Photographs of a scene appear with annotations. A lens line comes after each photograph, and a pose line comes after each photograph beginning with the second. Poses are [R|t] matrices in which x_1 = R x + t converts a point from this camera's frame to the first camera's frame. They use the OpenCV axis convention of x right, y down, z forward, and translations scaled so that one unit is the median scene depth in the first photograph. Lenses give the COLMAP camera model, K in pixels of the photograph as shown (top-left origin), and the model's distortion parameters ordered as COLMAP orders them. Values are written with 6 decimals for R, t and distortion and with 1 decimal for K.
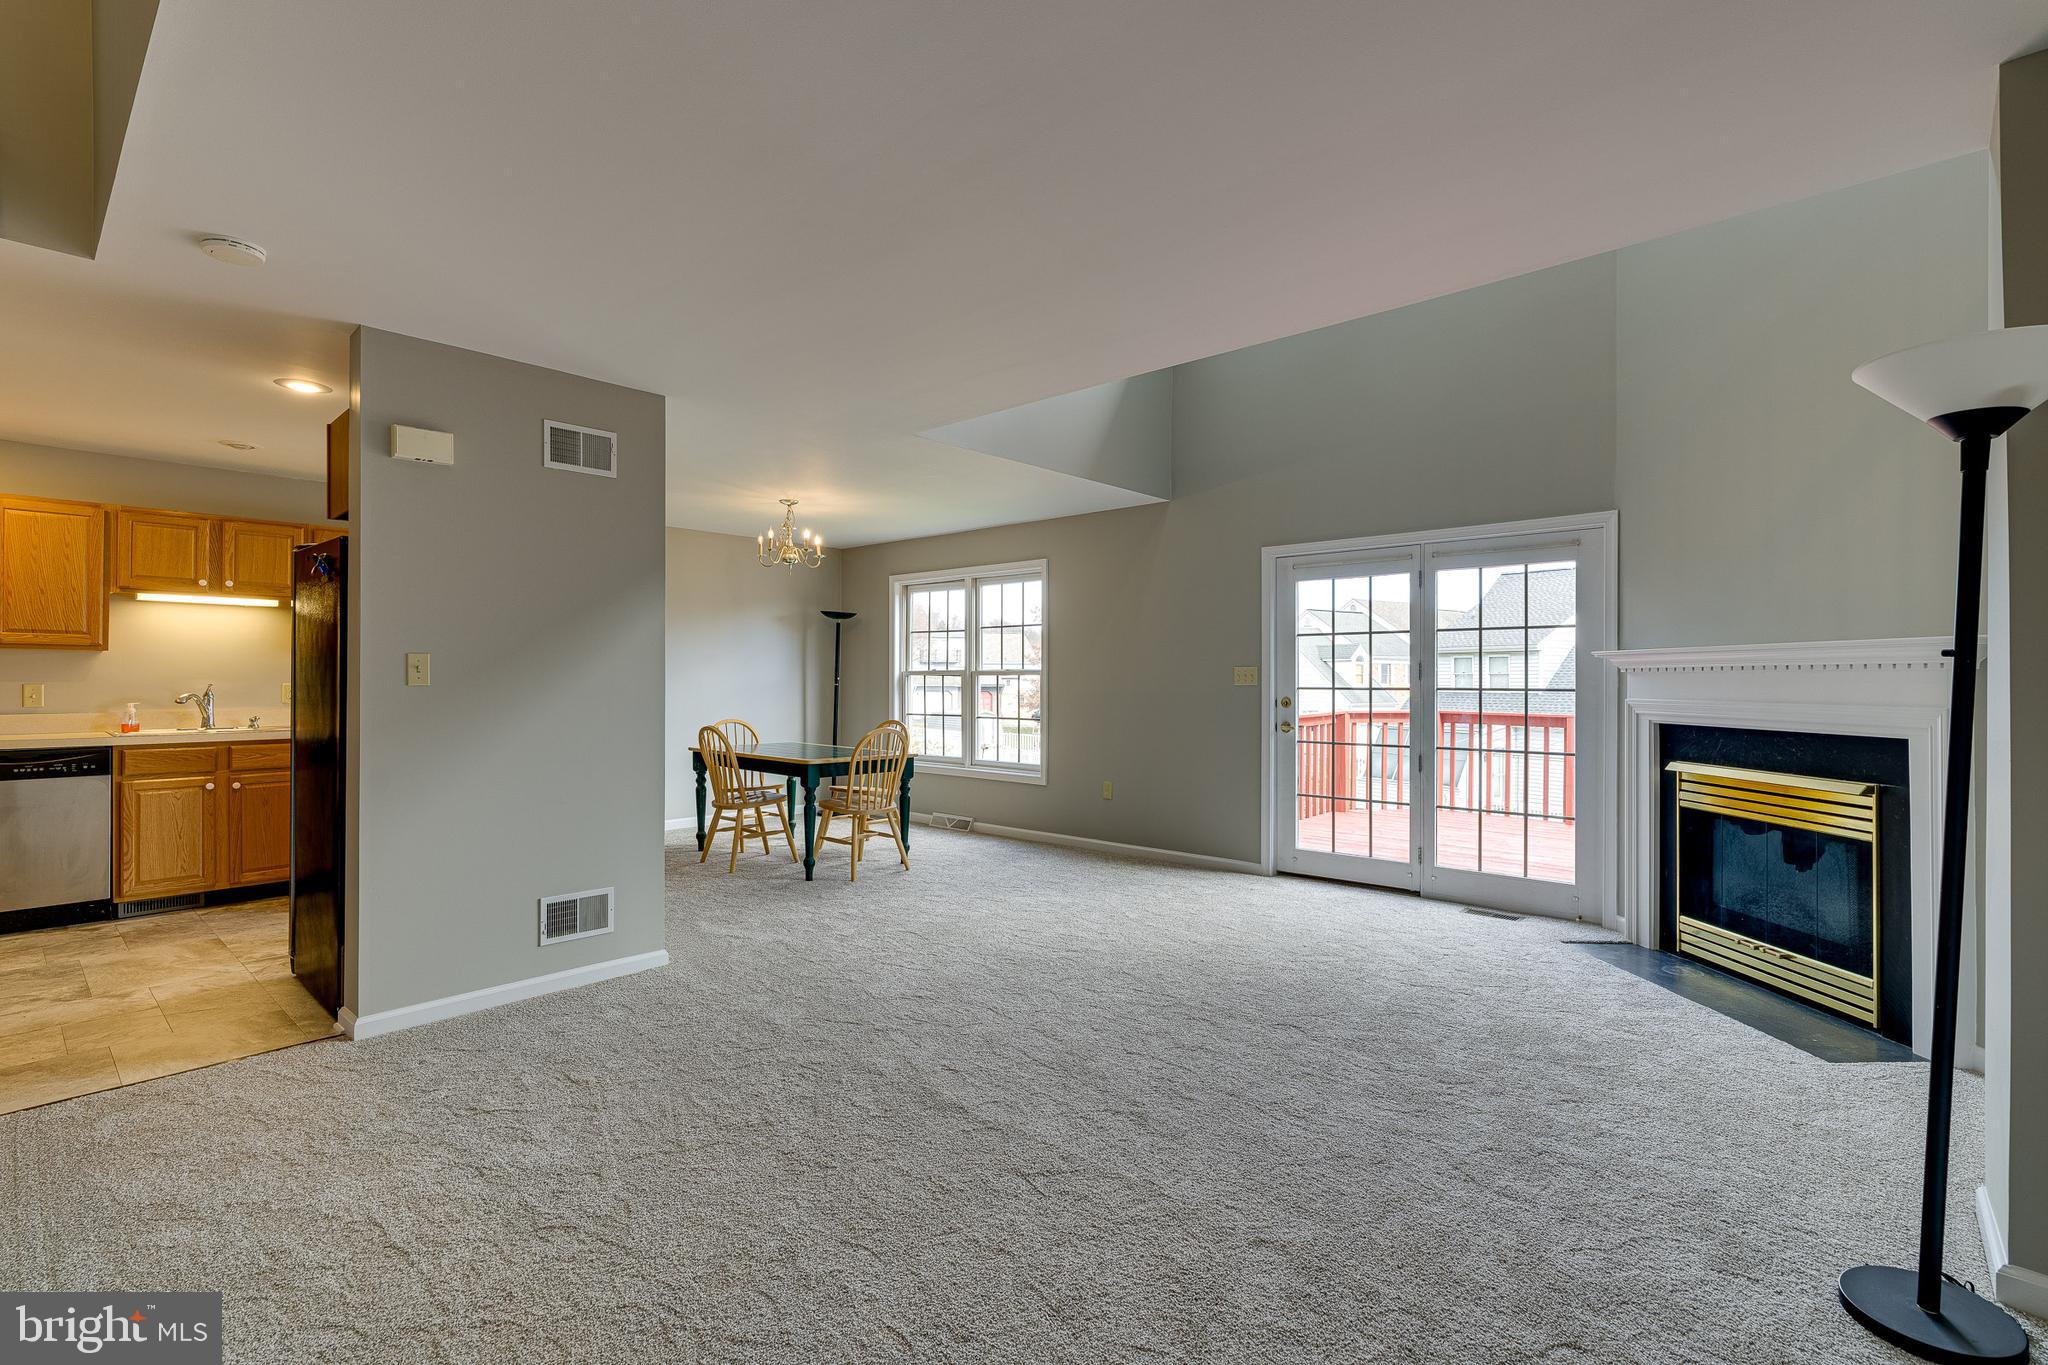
lens RADIAL K [[950.7, 0, 1024.0], [0, 950.7, 682.5], [0, 0, 1]] dist [-0.002060, -0.000310]
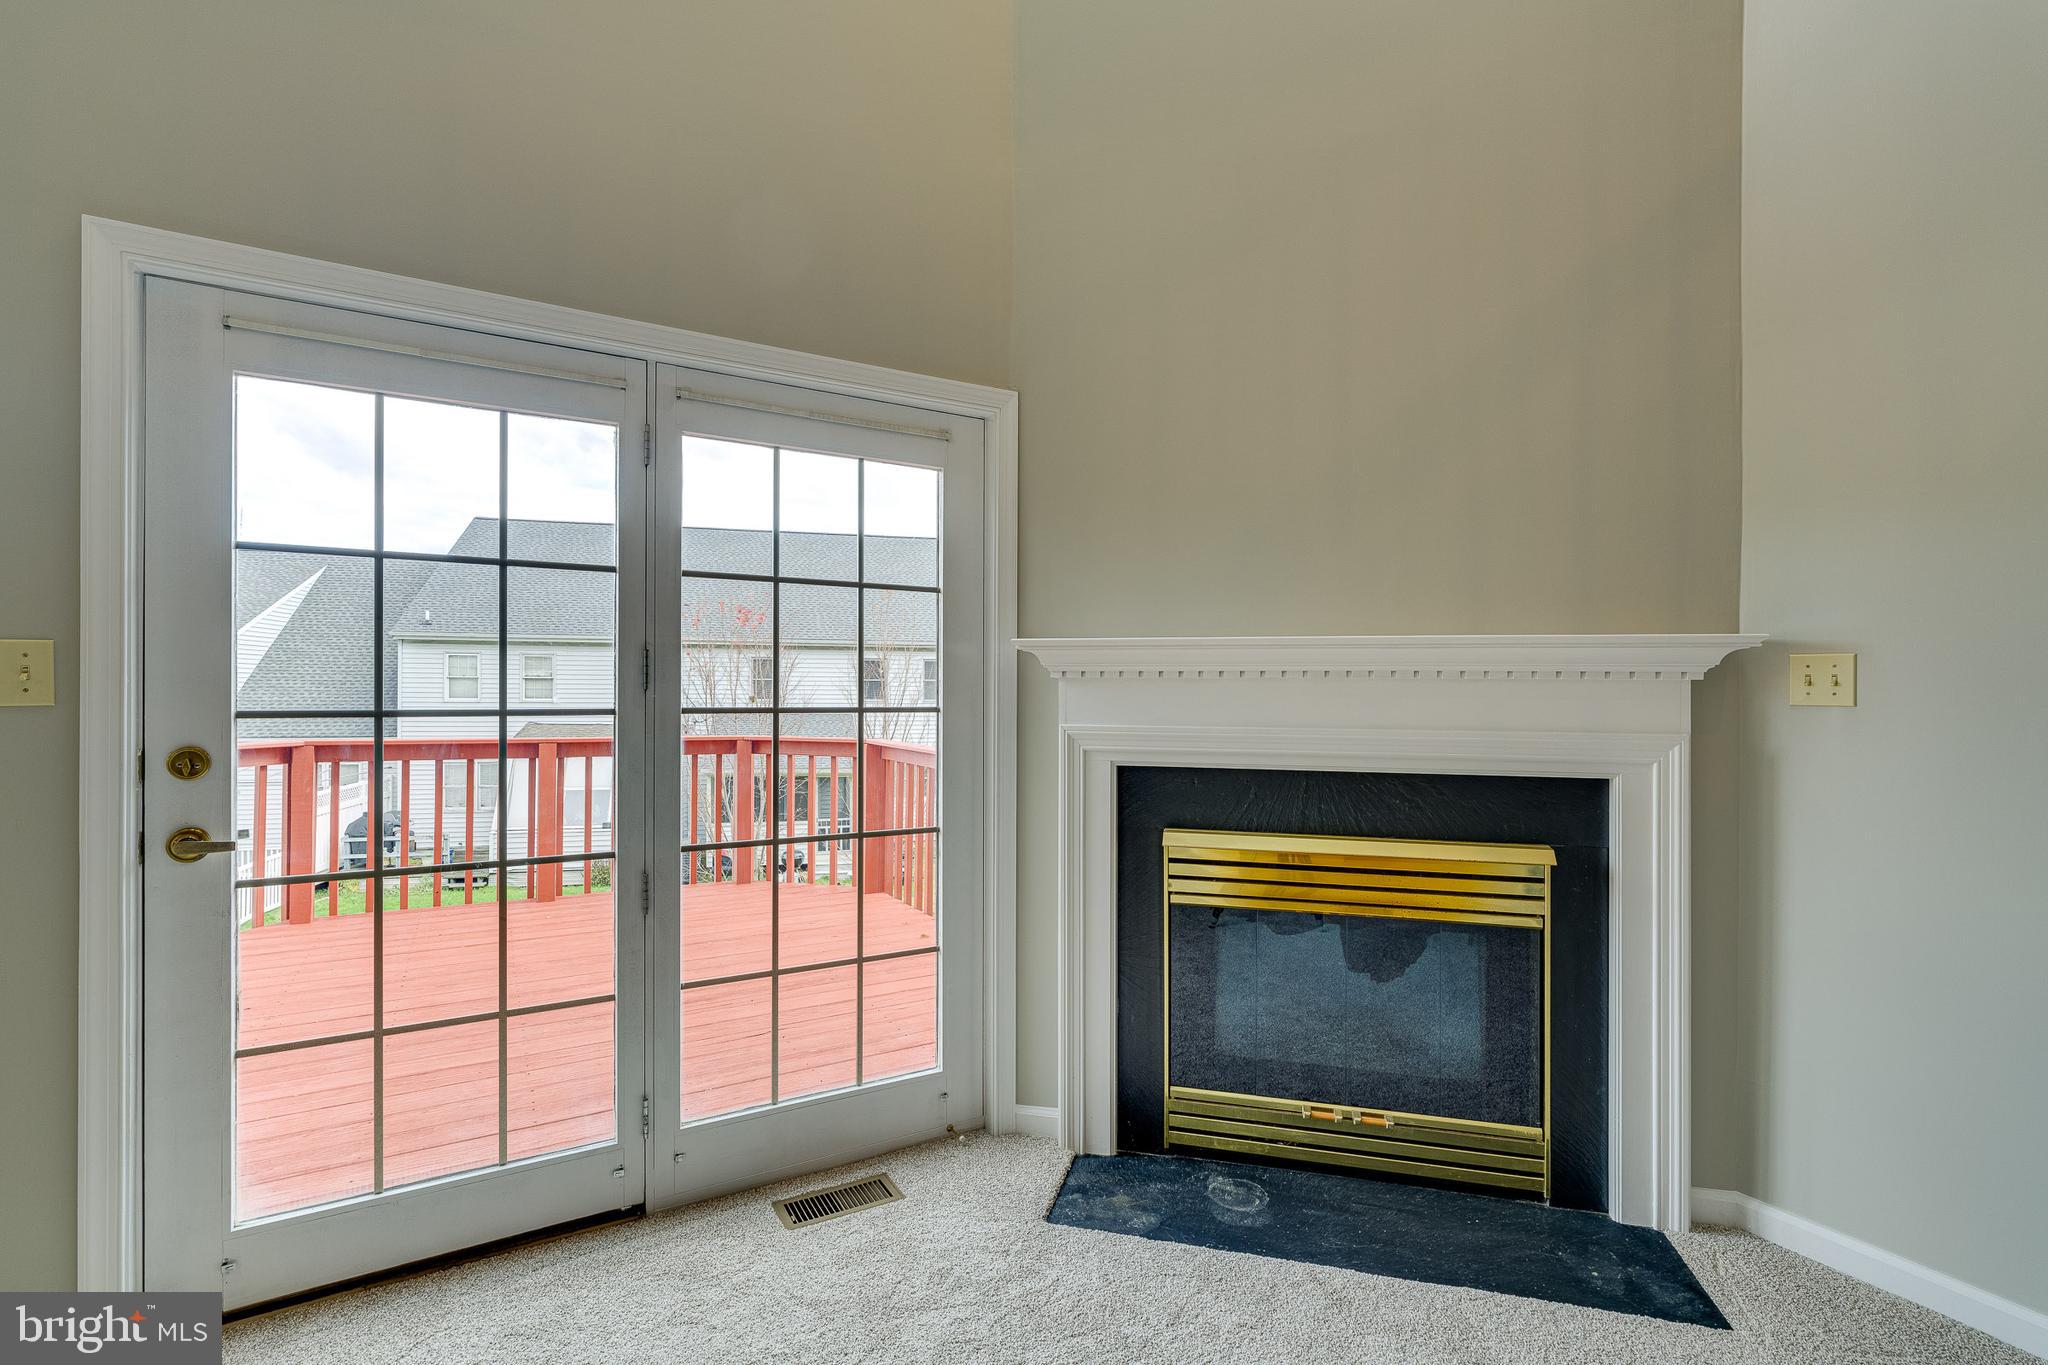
lens RADIAL K [[924.4, 0, 1024.0], [0, 924.4, 682.5], [0, 0, 1]] dist [-0.015844, 0.000512]
pose [[0.310689, 0.009466, 0.950464, 0.108971], [-0.002830, 0.999955, -0.009034, -0.003019], [-0.950507, 0.000117, 0.310702, 0.881138]]
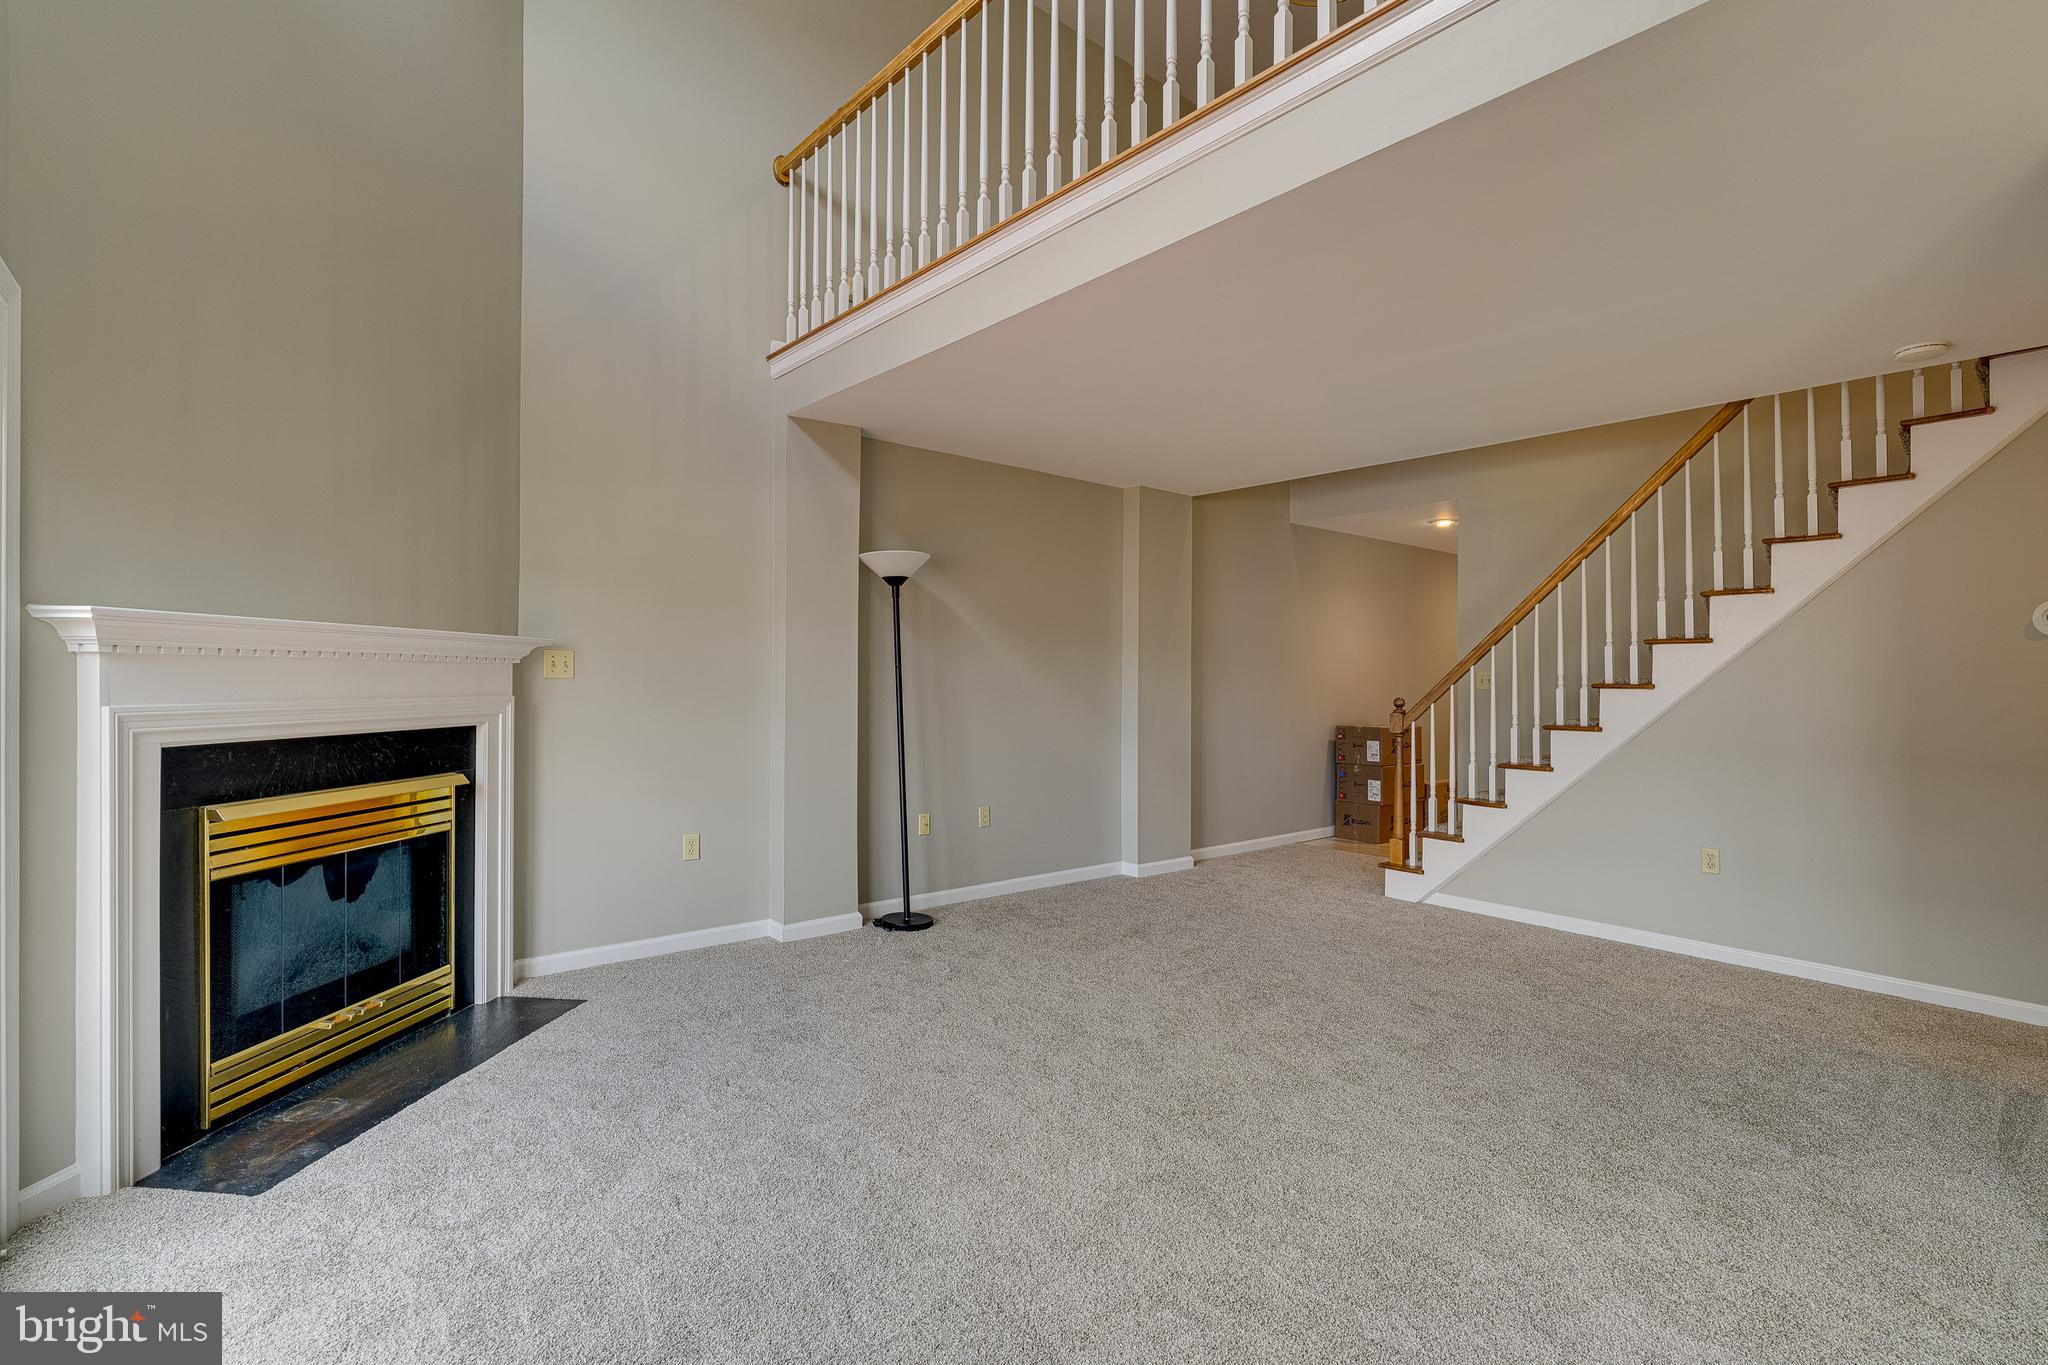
lens RADIAL K [[919.3, 0, 1024.0], [0, 919.3, 682.5], [0, 0, 1]] dist [-0.002655, -0.000451]
pose [[-0.987510, -0.008335, 0.157334, 0.100462], [-0.007253, 0.999946, 0.007445, -0.001698], [-0.157388, 0.006211, -0.987517, 1.435862]]
